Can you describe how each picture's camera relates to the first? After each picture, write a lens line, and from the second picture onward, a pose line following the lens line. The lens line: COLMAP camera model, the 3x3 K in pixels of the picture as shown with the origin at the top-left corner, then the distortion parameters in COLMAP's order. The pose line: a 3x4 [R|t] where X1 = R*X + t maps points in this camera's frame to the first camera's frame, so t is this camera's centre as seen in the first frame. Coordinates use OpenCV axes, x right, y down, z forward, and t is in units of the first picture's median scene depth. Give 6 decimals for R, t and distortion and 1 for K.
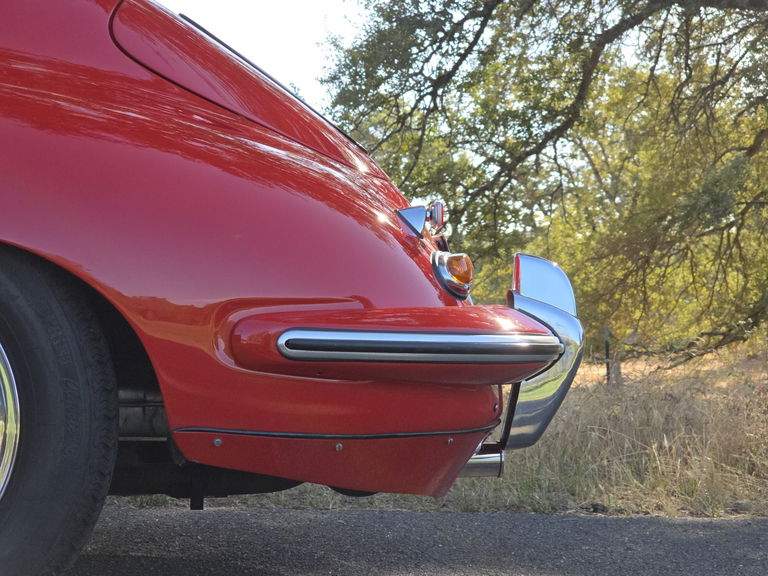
lens RADIAL K [[1538.0, 0, 384.3], [0, 1538.0, 287.9], [0, 0, 1]] dist [-0.049998, 0.000000]
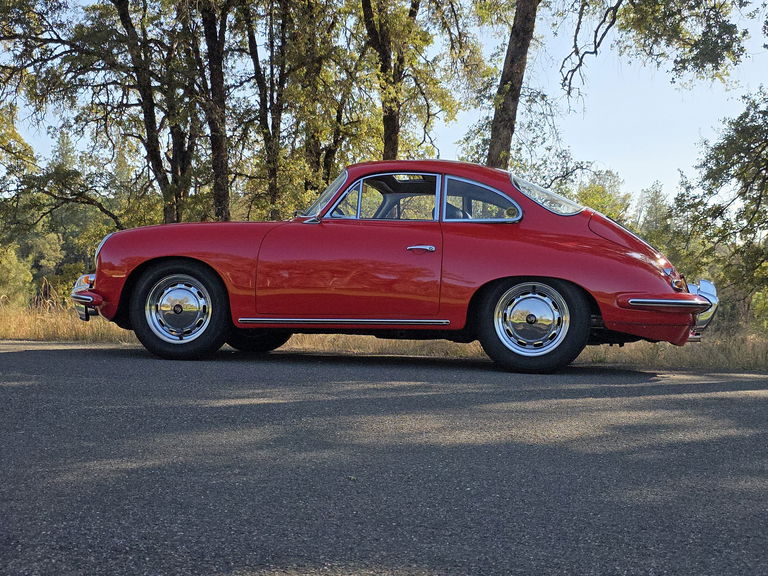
lens RADIAL K [[1028.4, 0, 384.9], [0, 1028.4, 287.3], [0, 0, 1]] dist [0.088336, 0.000000]
pose [[0.937786, -0.006941, -0.347144, 0.247335], [0.008387, 0.999961, 0.002662, -0.016153], [0.347113, -0.005407, 0.937808, -1.640525]]
